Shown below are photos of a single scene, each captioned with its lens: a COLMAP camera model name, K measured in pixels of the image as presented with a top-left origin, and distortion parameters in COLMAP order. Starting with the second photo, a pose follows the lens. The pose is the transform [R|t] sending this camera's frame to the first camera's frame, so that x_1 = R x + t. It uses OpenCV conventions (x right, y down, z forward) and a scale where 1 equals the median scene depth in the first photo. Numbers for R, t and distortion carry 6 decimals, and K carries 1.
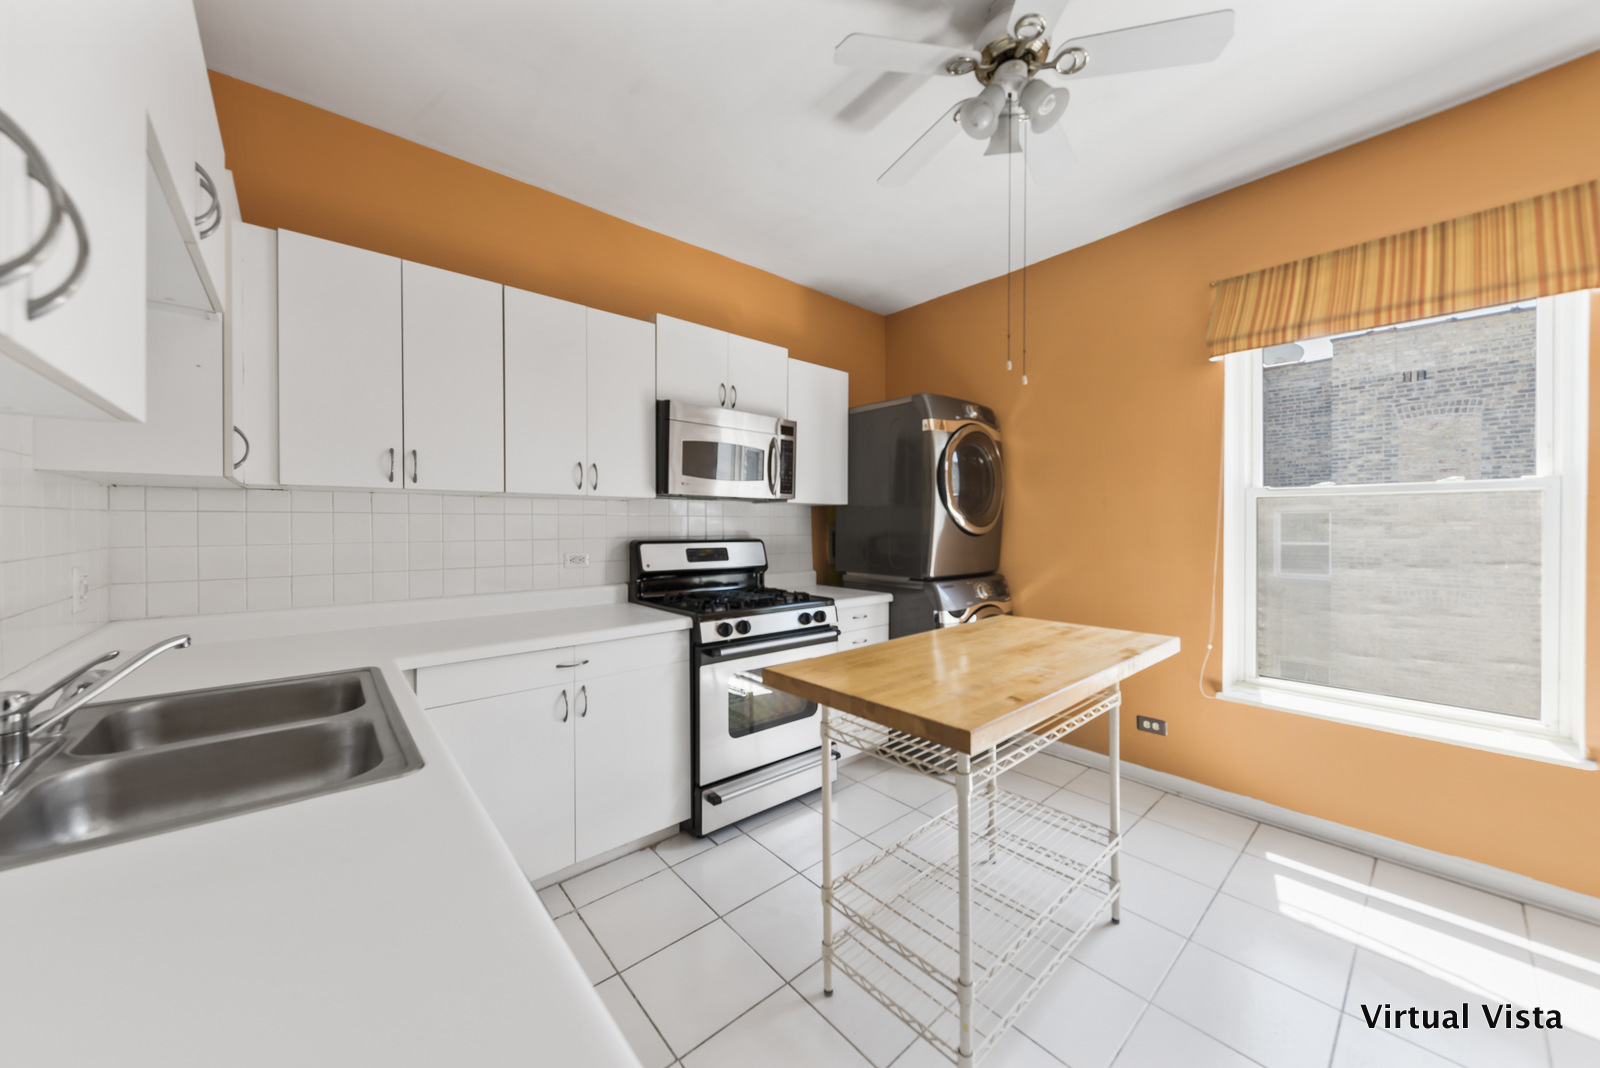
lens RADIAL K [[562.5, 0, 796.7], [0, 562.5, 525.1], [0, 0, 1]] dist [0.005260, -0.000117]
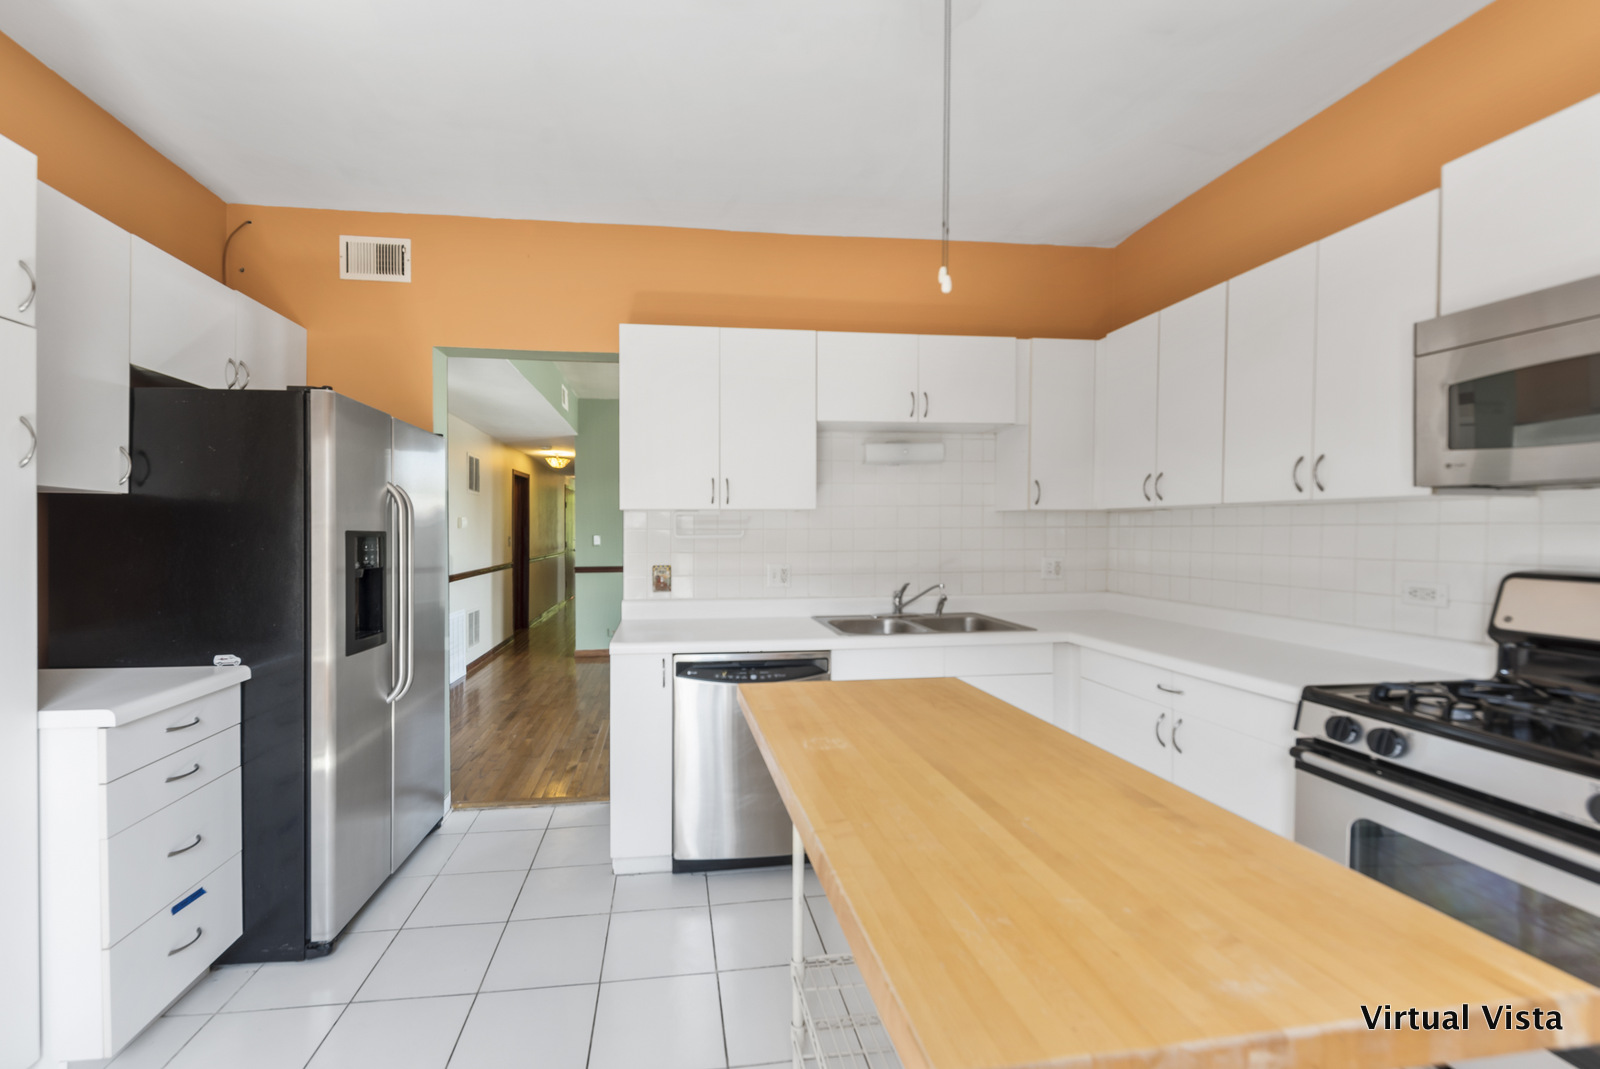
lens RADIAL K [[630.0, 0, 730.3], [0, 630.0, 533.9], [0, 0, 1]] dist [-0.001177, -0.000202]
pose [[-0.563144, 0.006979, -0.826329, 0.626543], [-0.000422, 0.999962, 0.008733, -0.013006], [0.826359, 0.005267, -0.563120, 0.714296]]
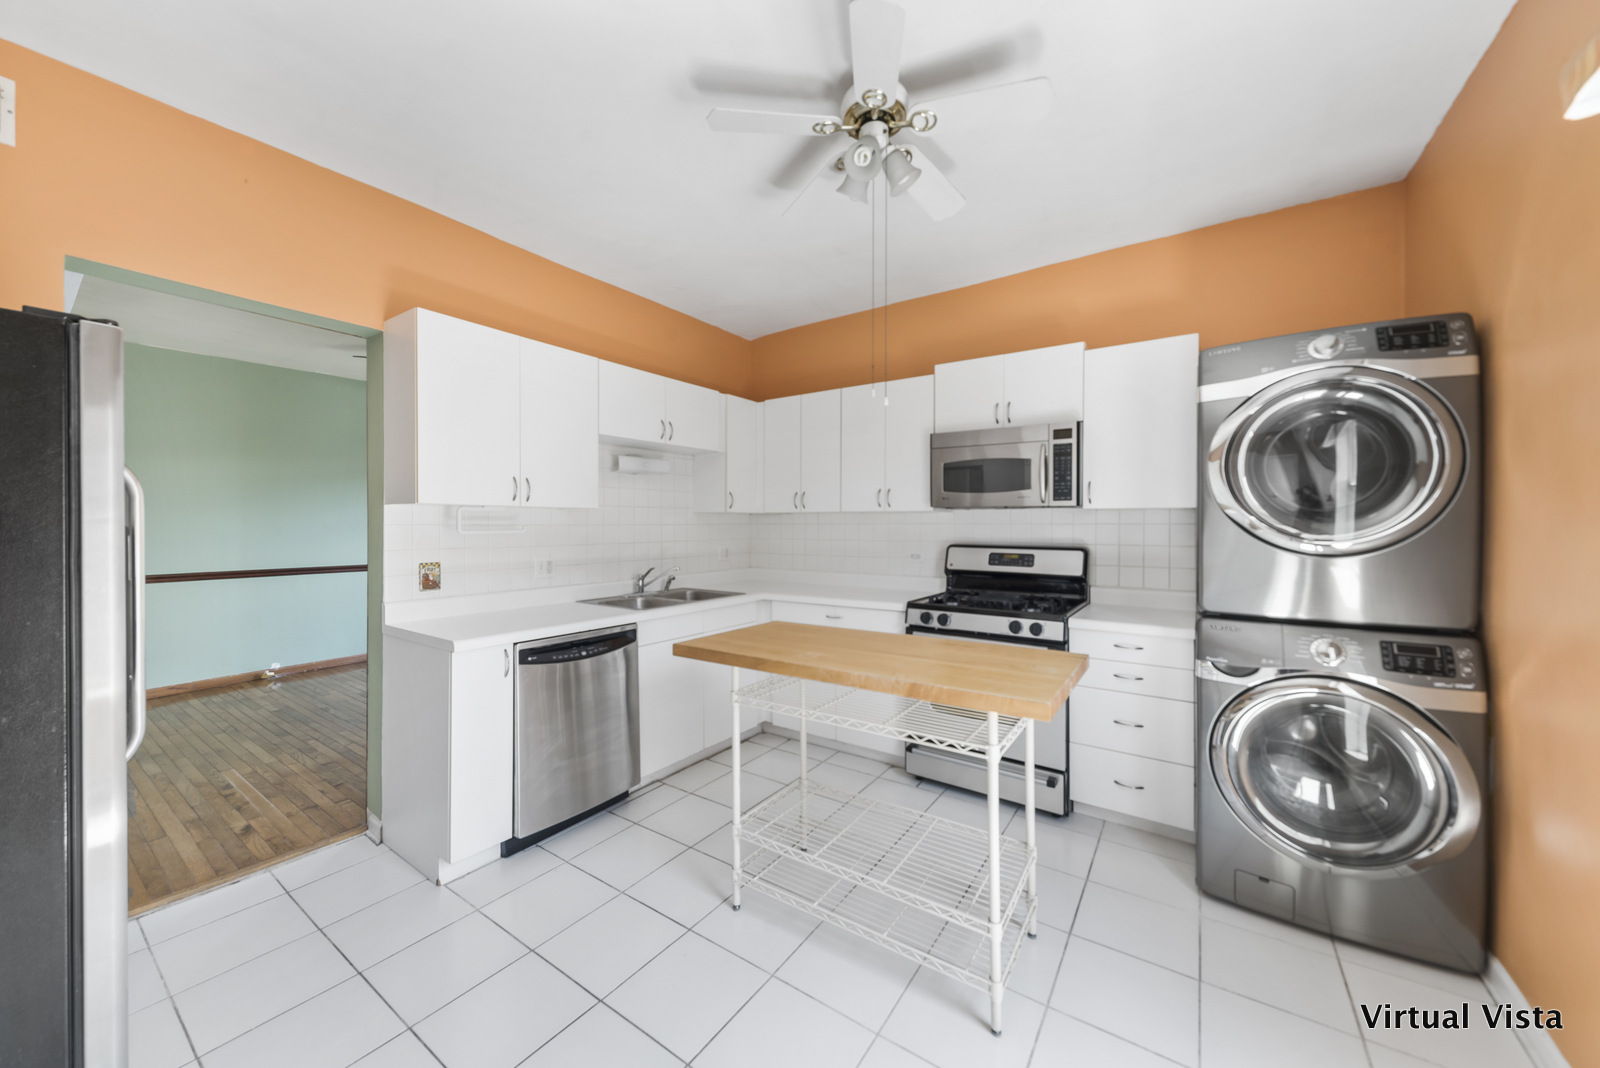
lens RADIAL K [[580.6, 0, 794.0], [0, 580.6, 518.7], [0, 0, 1]] dist [0.000577, -0.000109]
pose [[0.244455, -0.010960, -0.969599, 0.873579], [-0.003461, 0.999920, -0.012175, -0.012220], [0.969654, 0.006332, 0.244398, 0.346343]]
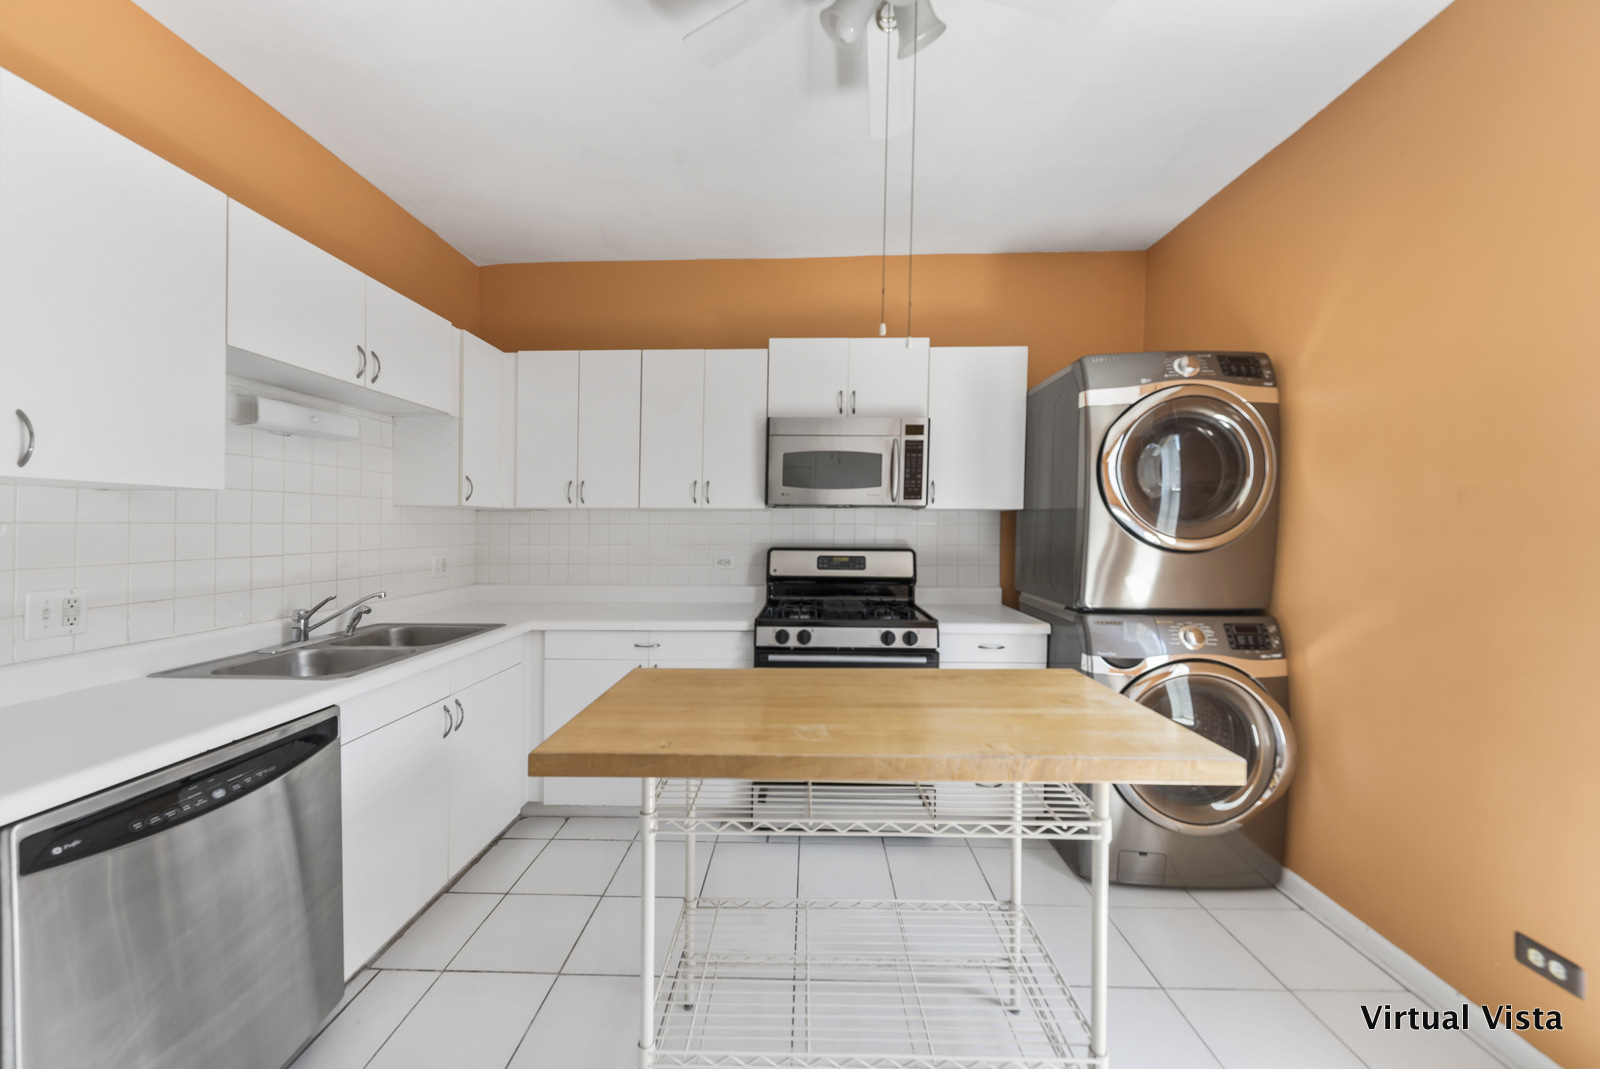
lens RADIAL K [[562.5, 0, 796.7], [0, 562.5, 525.6], [0, 0, 1]] dist [0.005260, -0.000117]
pose [[0.738701, -0.002087, -0.674031, 0.489057], [-0.002898, 0.999976, -0.006272, -0.007859], [0.674028, 0.006586, 0.738677, 0.221632]]
